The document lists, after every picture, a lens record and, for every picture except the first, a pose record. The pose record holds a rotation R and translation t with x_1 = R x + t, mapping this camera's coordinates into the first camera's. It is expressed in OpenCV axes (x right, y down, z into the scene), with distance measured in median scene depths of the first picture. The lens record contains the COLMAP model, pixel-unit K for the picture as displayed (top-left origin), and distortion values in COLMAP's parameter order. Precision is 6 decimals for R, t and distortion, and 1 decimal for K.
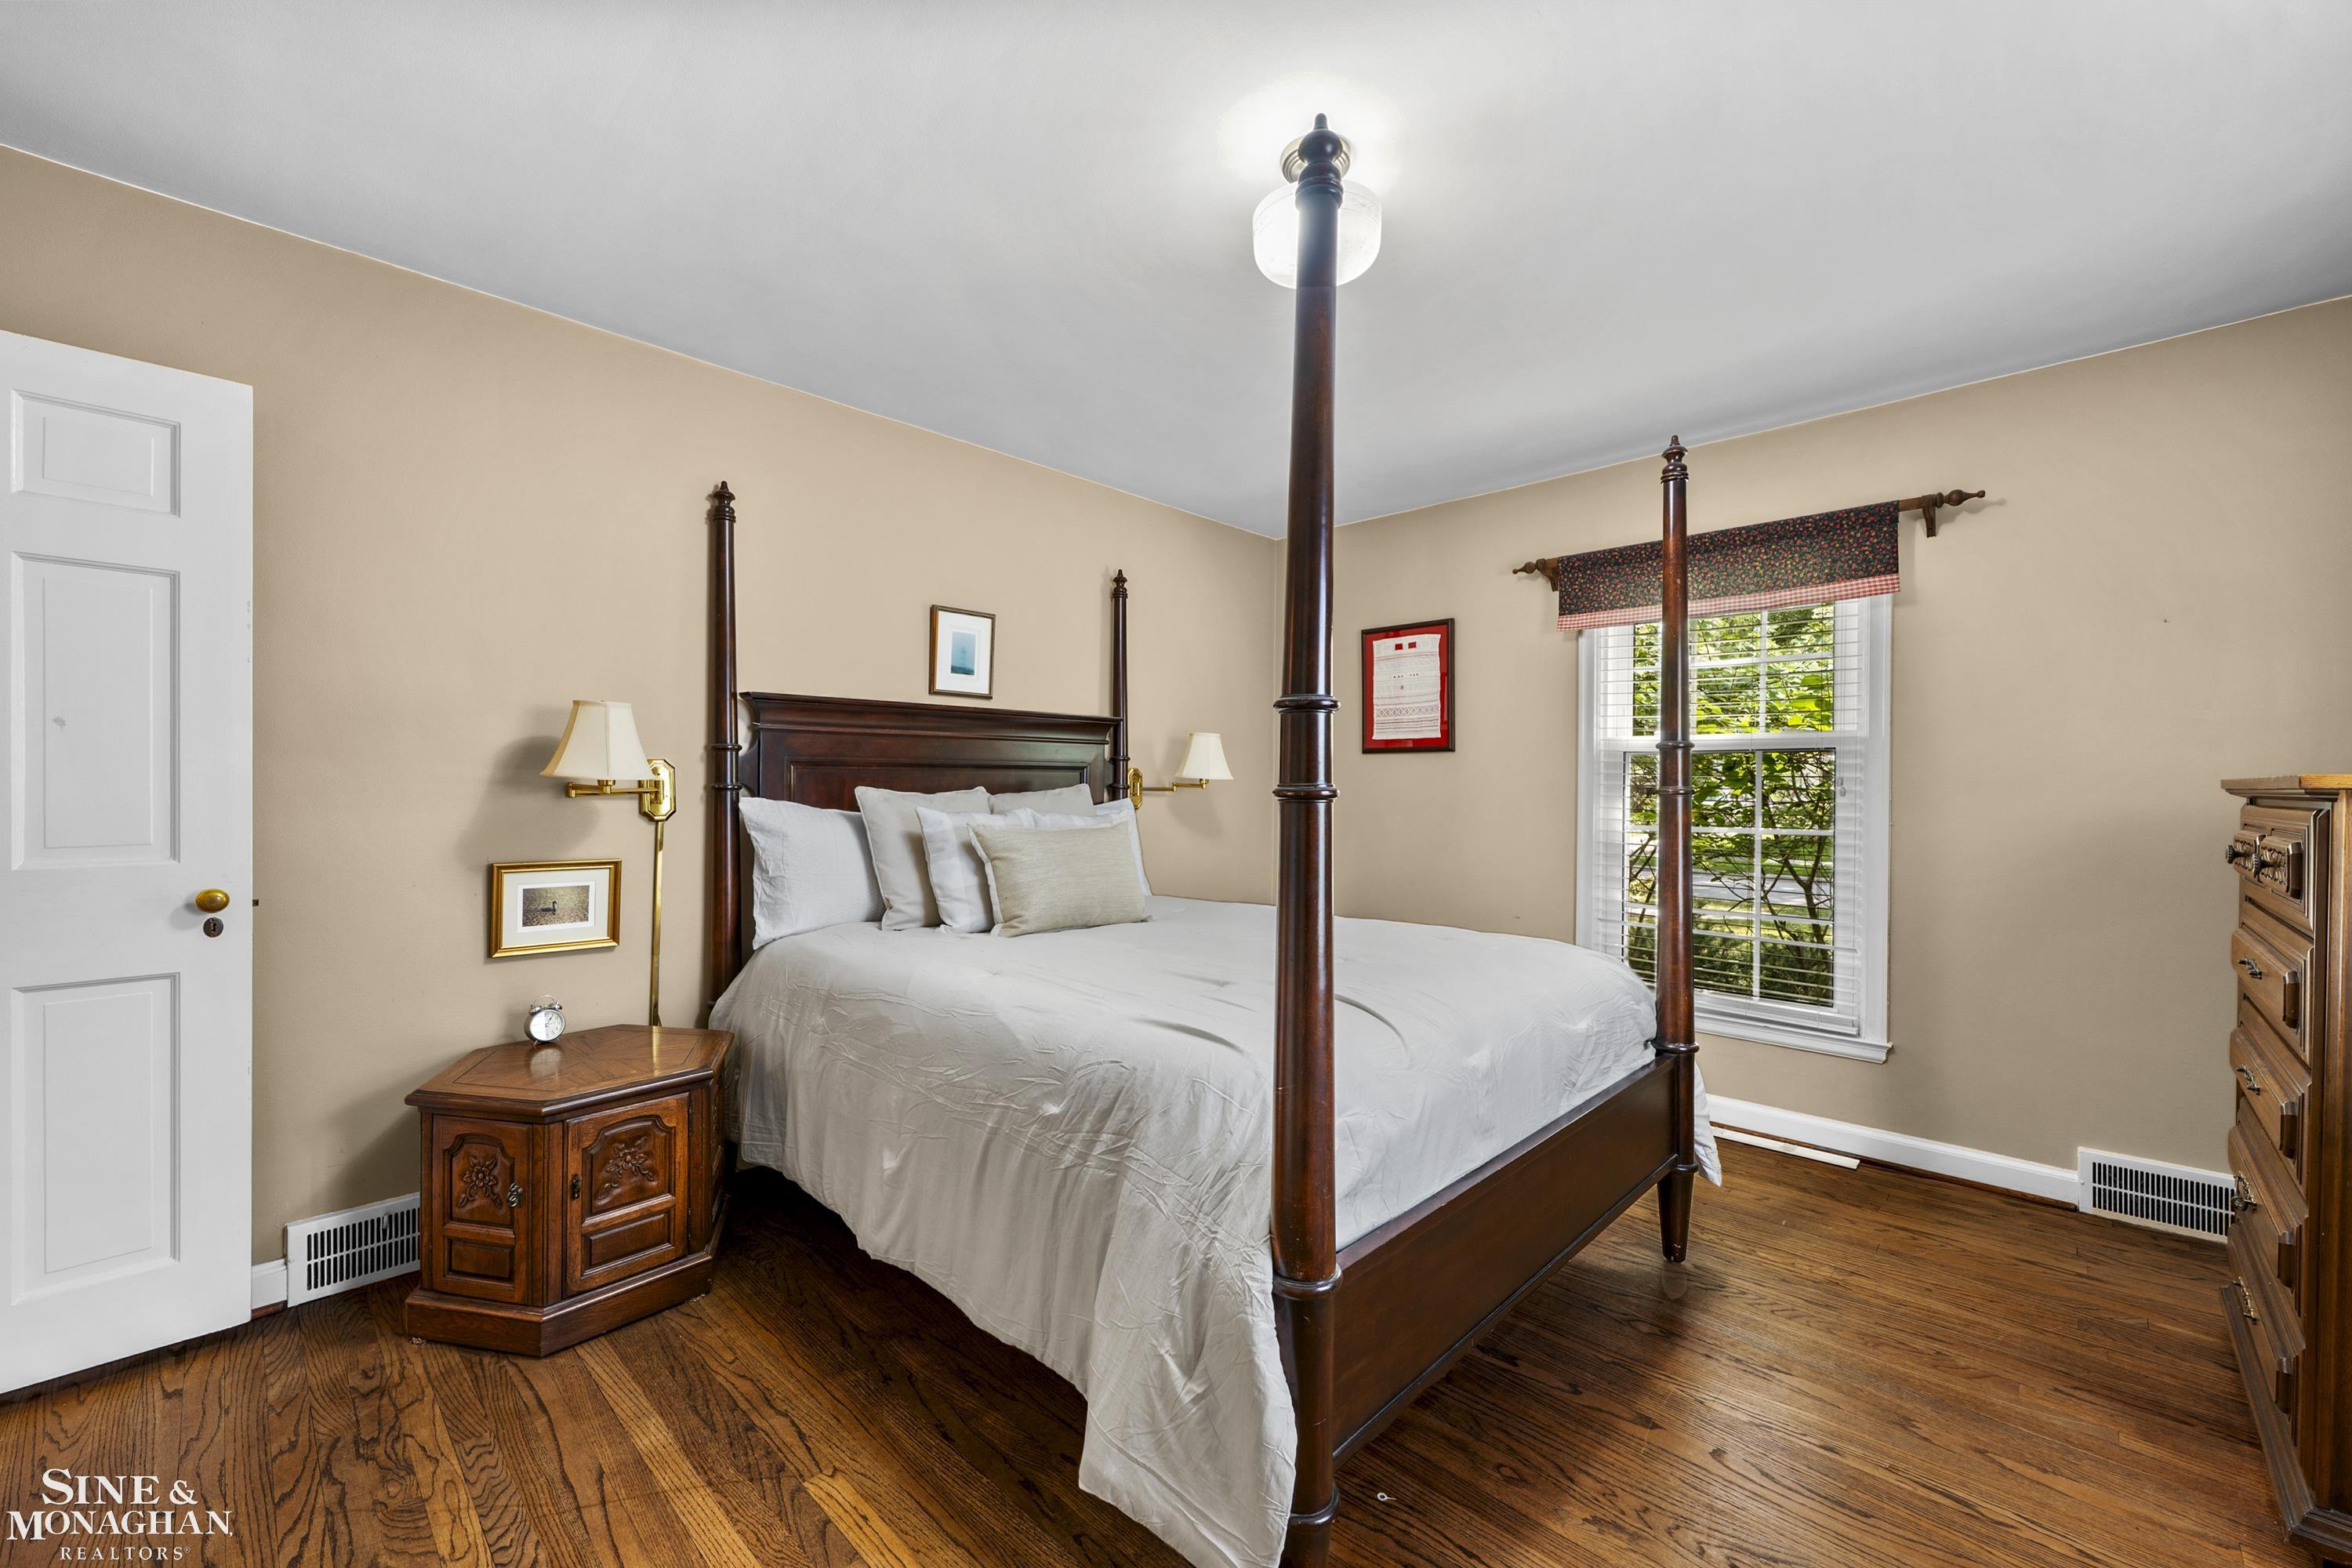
lens RADIAL K [[944.1, 0, 1178.2], [0, 944.1, 779.5], [0, 0, 1]] dist [-0.001296, -0.000147]
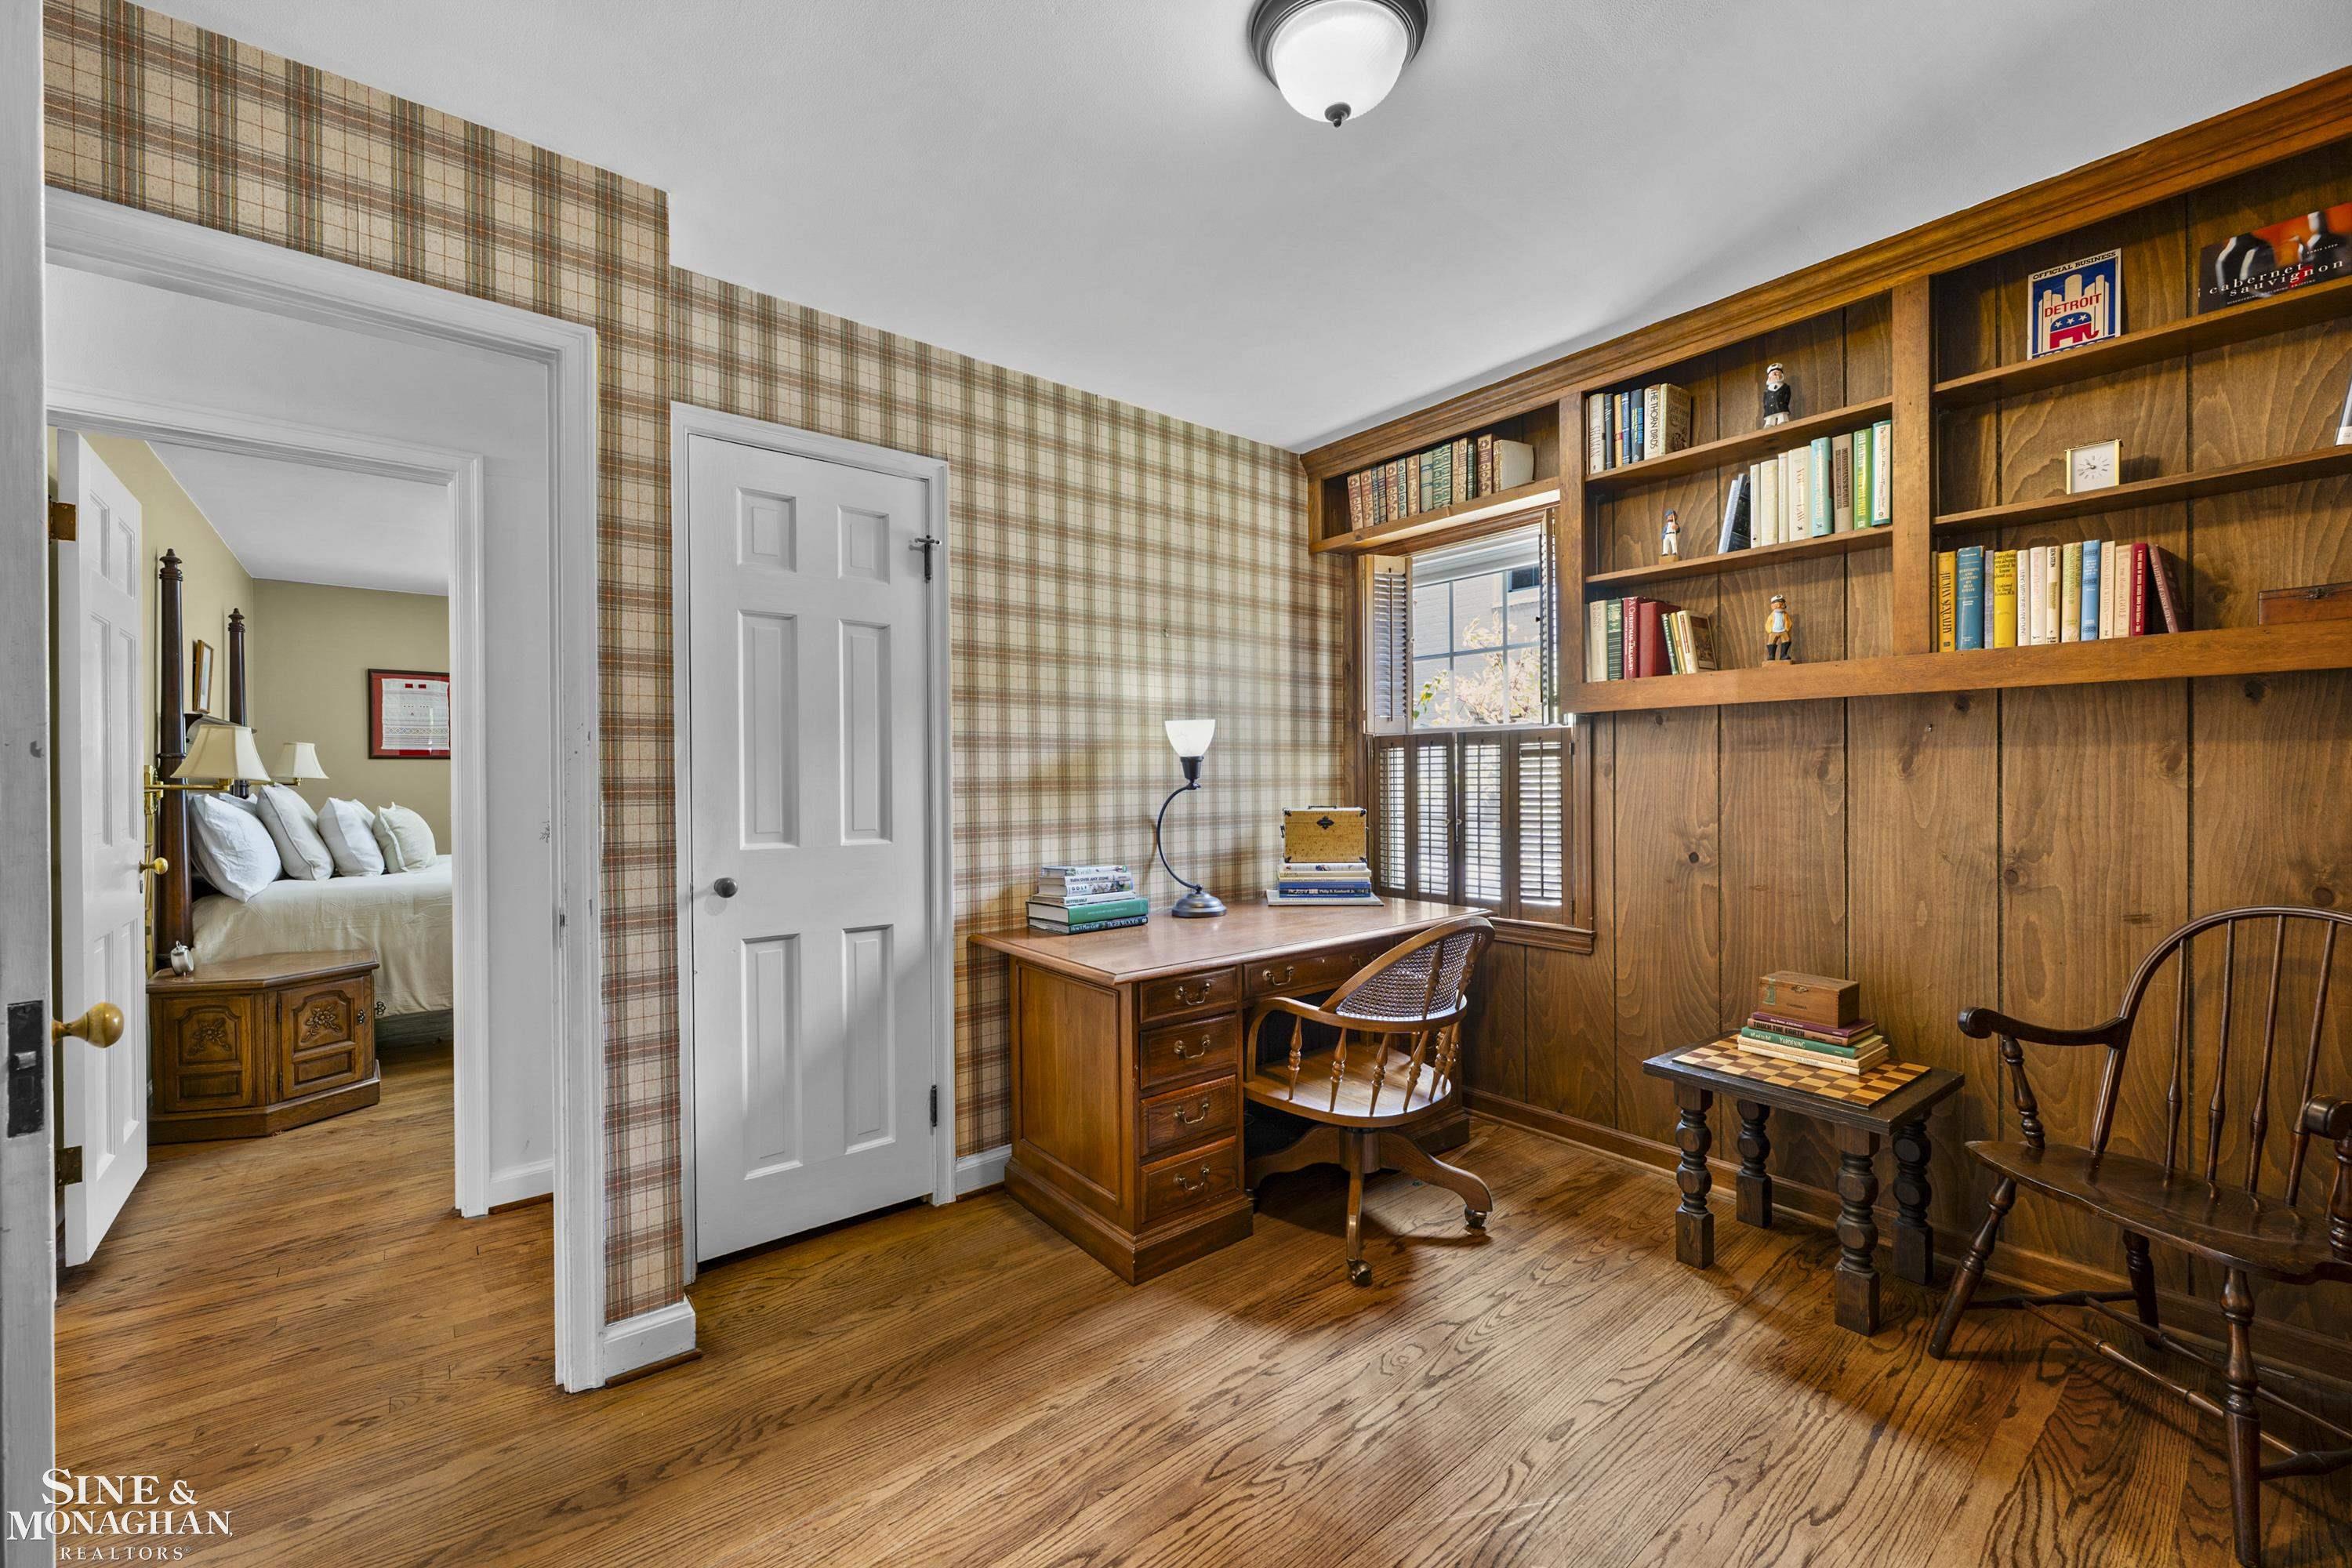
lens RADIAL K [[944.1, 0, 1178.2], [0, 944.1, 779.5], [0, 0, 1]] dist [-0.001296, -0.000147]
pose [[0.117977, -0.006150, 0.992997, -1.388422], [0.001671, 0.999981, 0.005995, -0.005730], [-0.993015, 0.000952, 0.117985, -0.440064]]
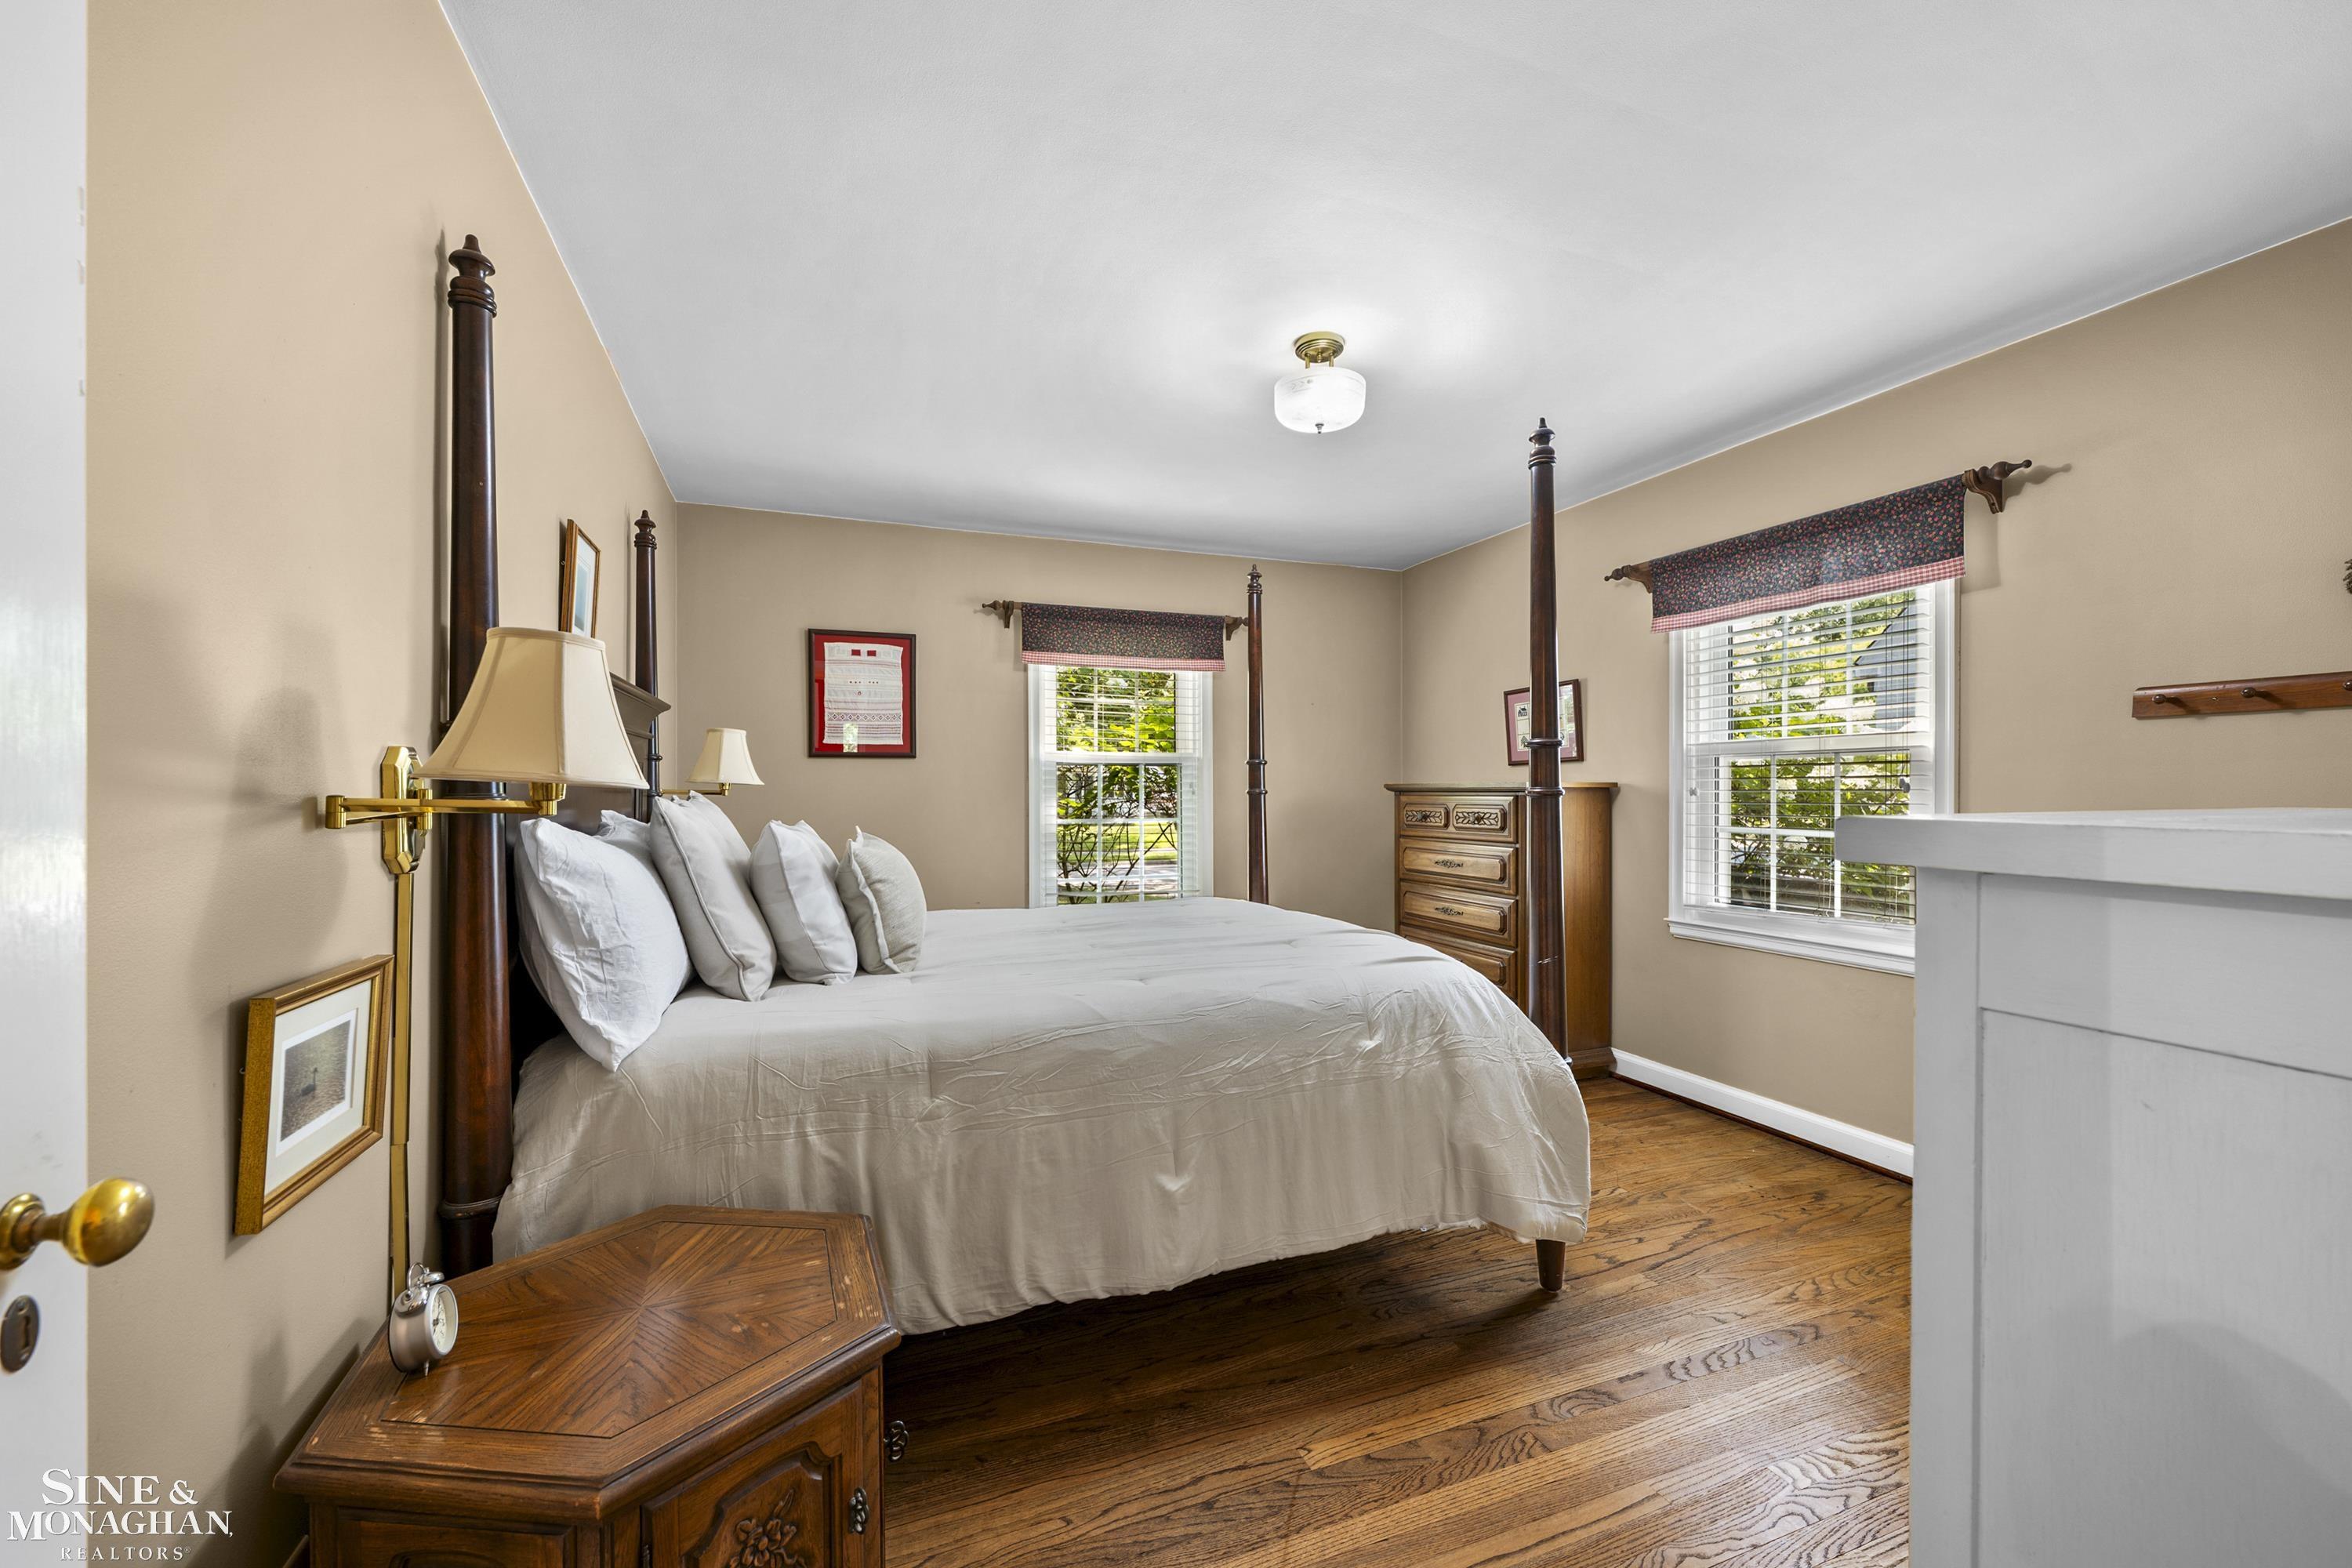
lens RADIAL K [[936.8, 0, 1180.9], [0, 936.8, 777.0], [0, 0, 1]] dist [-0.000732, -0.000191]
pose [[0.410484, 0.004900, 0.911855, -0.703847], [0.000344, 0.999985, -0.005529, -0.002660], [-0.911868, 0.002583, 0.410476, 0.357456]]
